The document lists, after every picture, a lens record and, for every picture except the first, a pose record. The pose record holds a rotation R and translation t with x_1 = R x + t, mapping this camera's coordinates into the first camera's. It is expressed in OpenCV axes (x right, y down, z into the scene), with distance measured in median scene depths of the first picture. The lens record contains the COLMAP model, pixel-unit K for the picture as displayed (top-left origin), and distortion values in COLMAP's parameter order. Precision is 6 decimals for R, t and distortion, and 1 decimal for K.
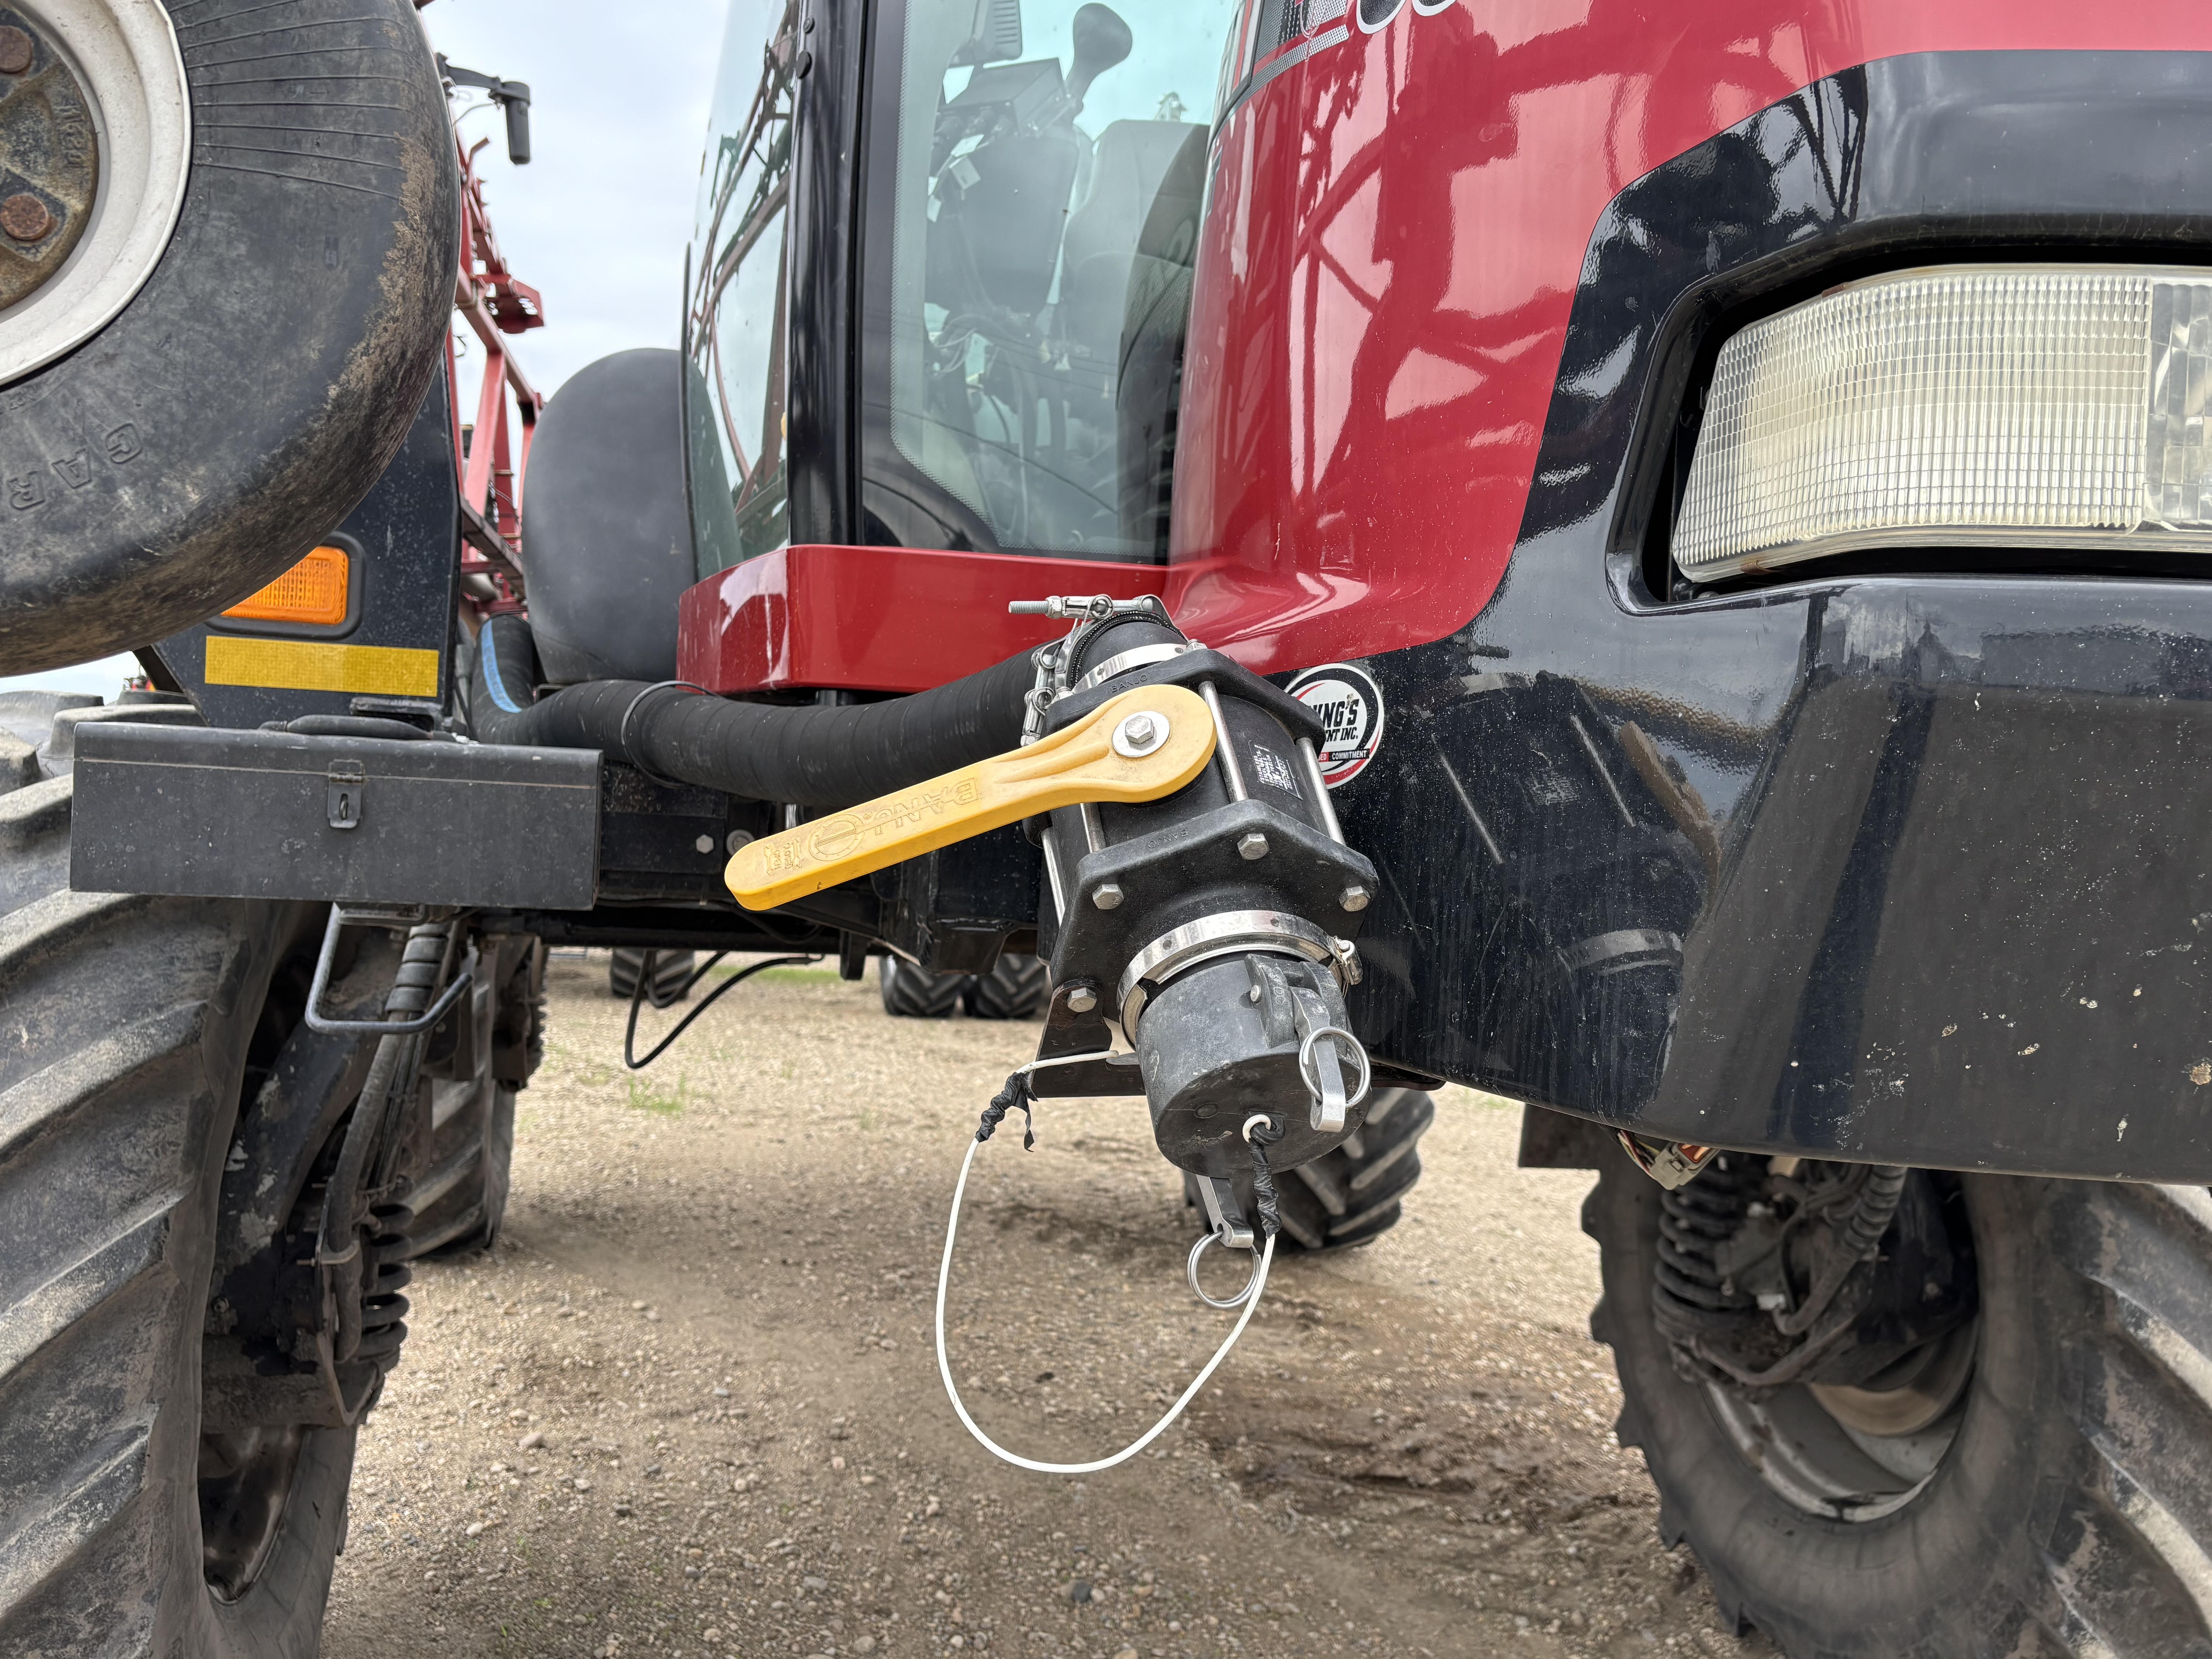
lens RADIAL K [[1728.4, 0, 1106.8], [0, 1728.4, 840.7], [0, 0, 1]] dist [-0.006072, -0.003487]
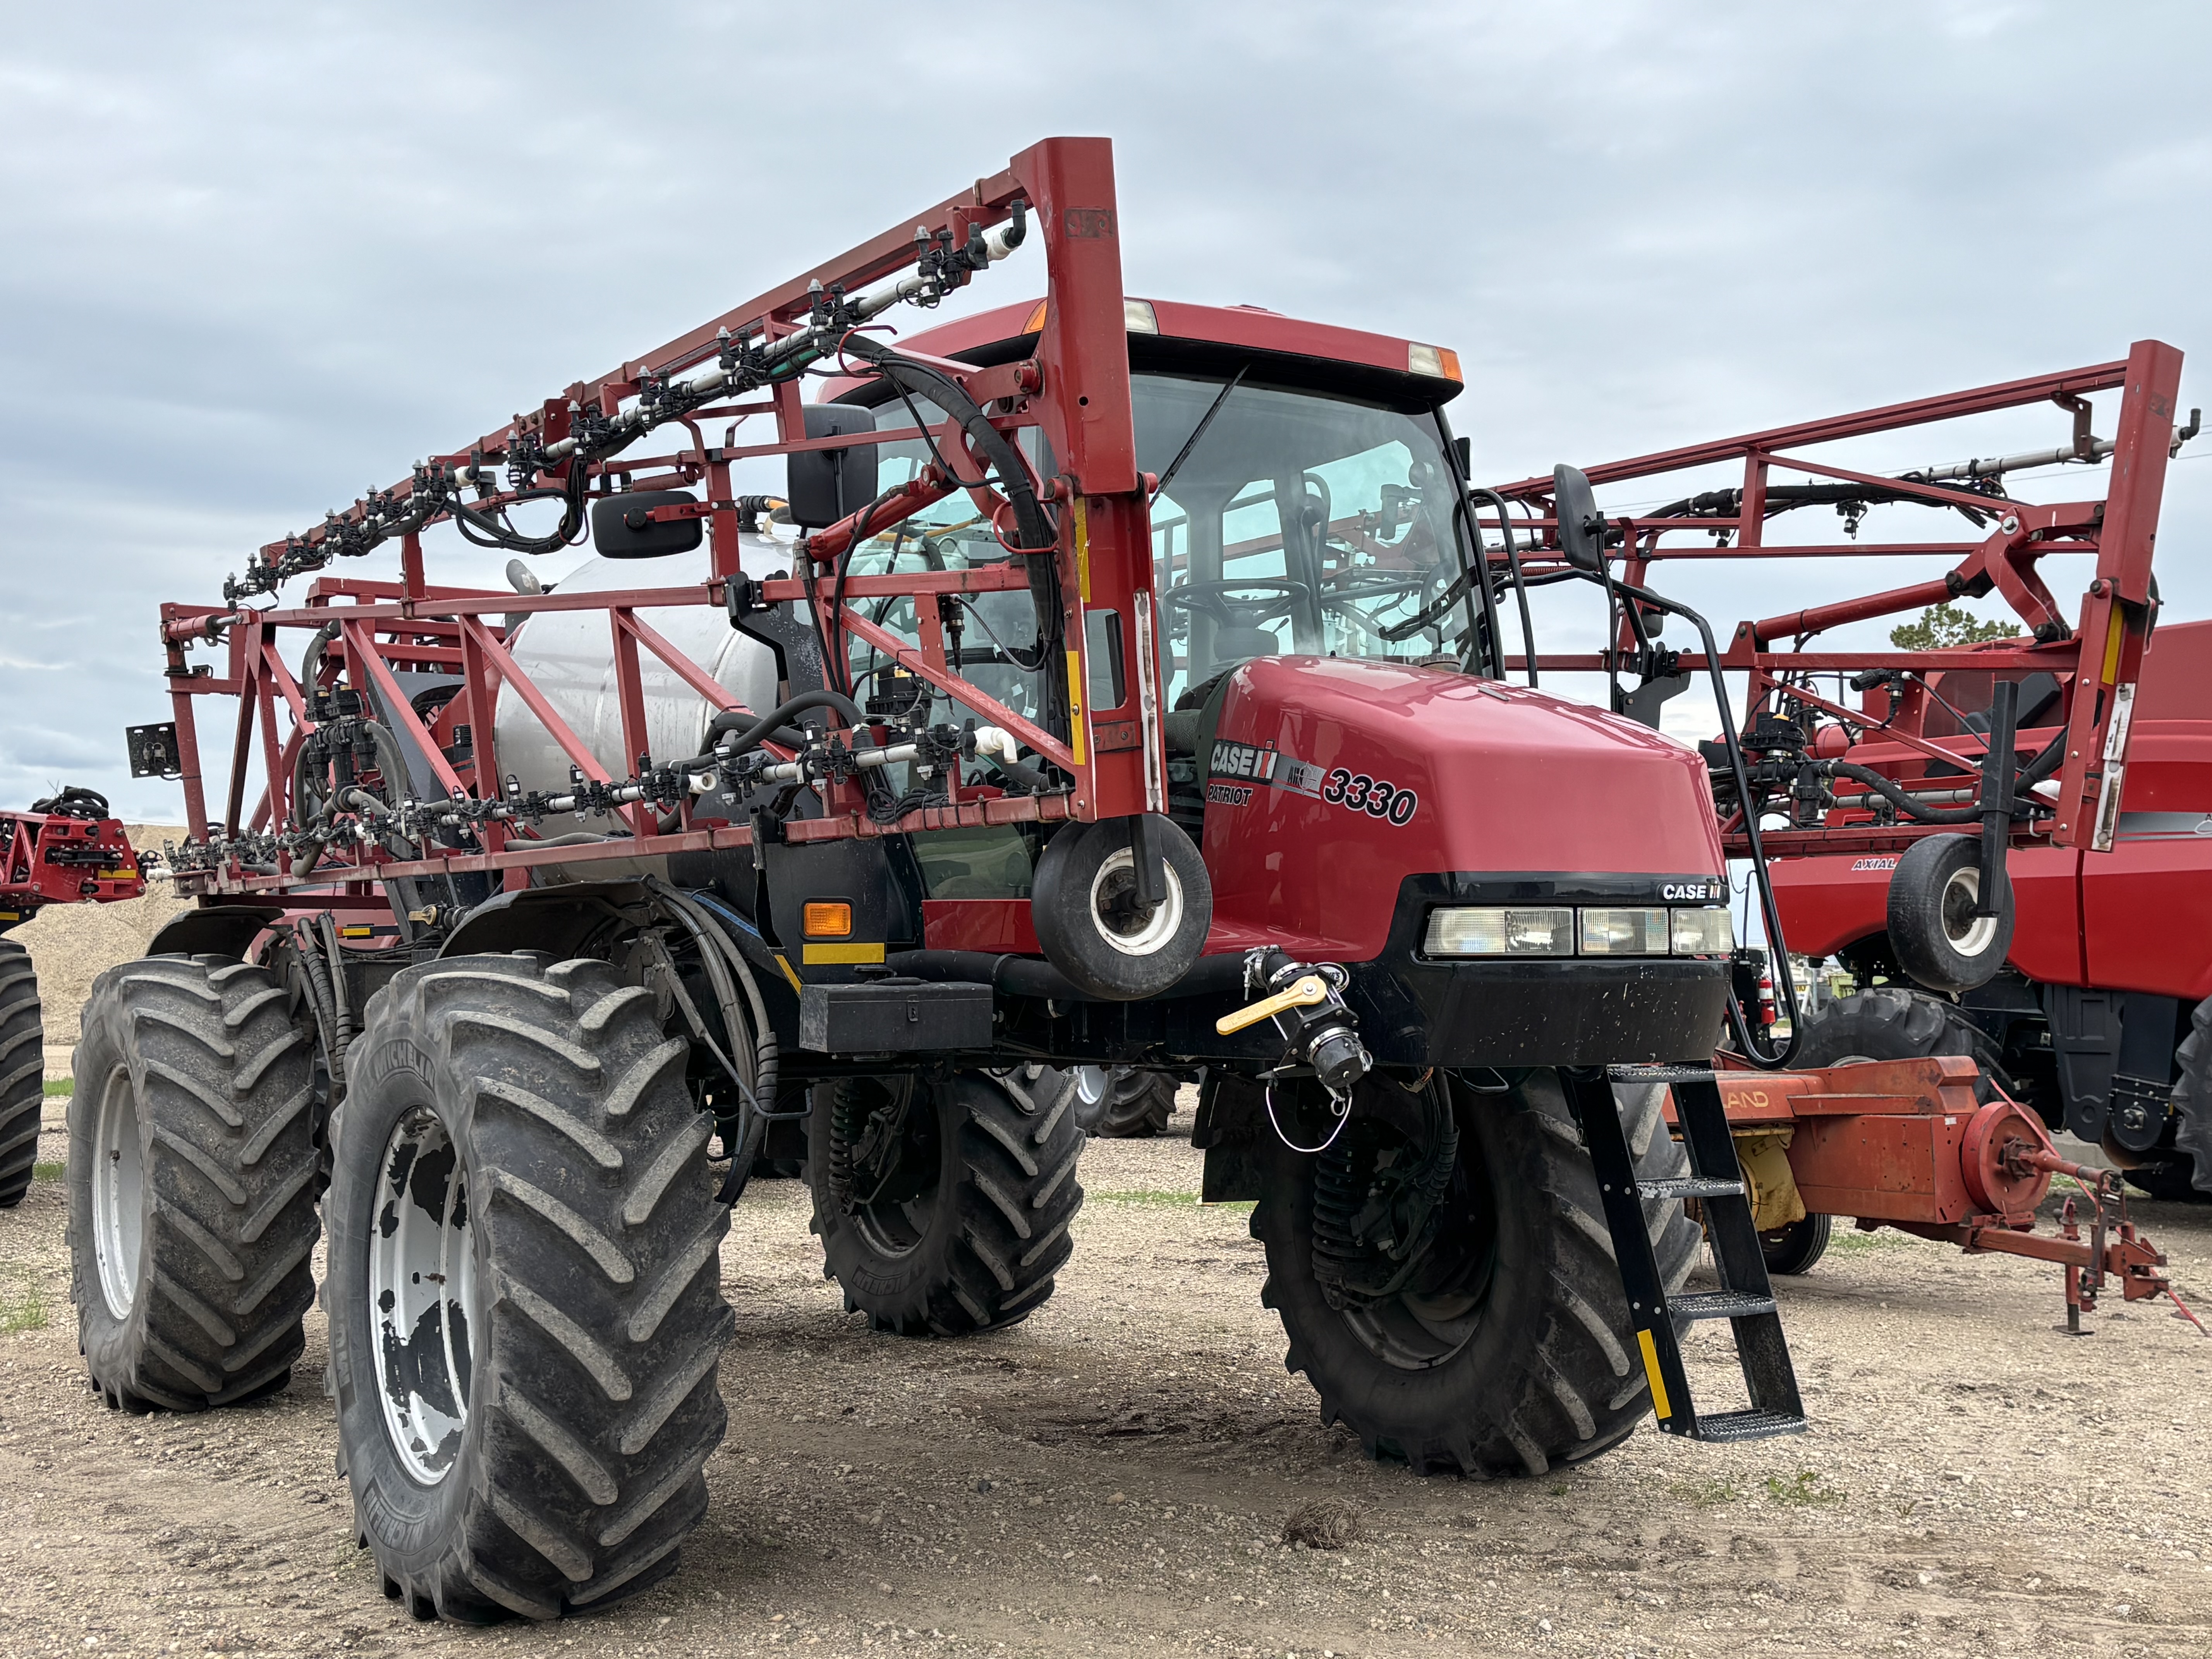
lens RADIAL K [[2636.0, 0, 1104.0], [0, 2636.0, 828.0], [0, 0, 1]] dist [0.035118, 0.000000]
pose [[0.944814, -0.042536, 0.324835, -0.692212], [0.054893, 0.998072, -0.028969, -0.080230], [-0.322976, 0.045201, 0.945327, -1.362756]]
